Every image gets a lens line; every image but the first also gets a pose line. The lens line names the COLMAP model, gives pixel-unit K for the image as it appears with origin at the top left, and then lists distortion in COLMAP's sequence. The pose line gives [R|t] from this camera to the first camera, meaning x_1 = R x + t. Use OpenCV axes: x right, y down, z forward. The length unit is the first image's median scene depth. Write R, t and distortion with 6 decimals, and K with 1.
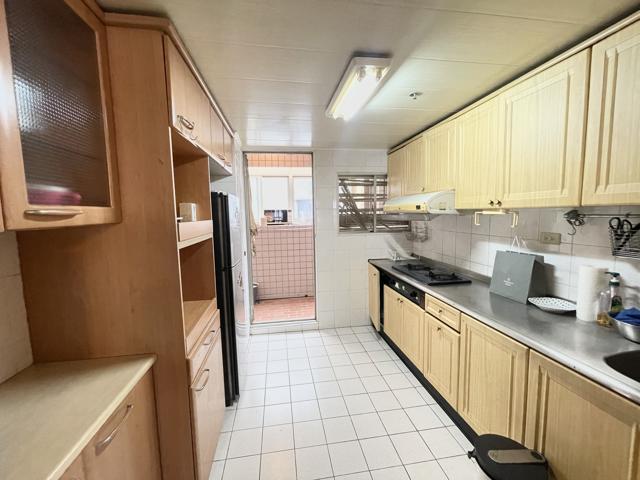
lens RADIAL K [[261.2, 0, 317.9], [0, 261.2, 238.5], [0, 0, 1]] dist [-0.000027, 0.000198]
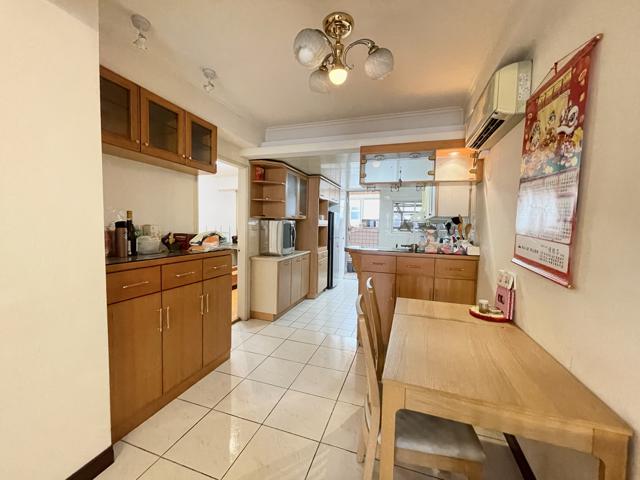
lens RADIAL K [[261.2, 0, 317.9], [0, 261.2, 238.5], [0, 0, 1]] dist [-0.000027, 0.000198]
pose [[0.887749, 0.060650, -0.456315, 0.864715], [-0.080776, 0.996426, -0.024710, 0.216074], [0.453186, 0.058795, 0.889475, -1.697569]]
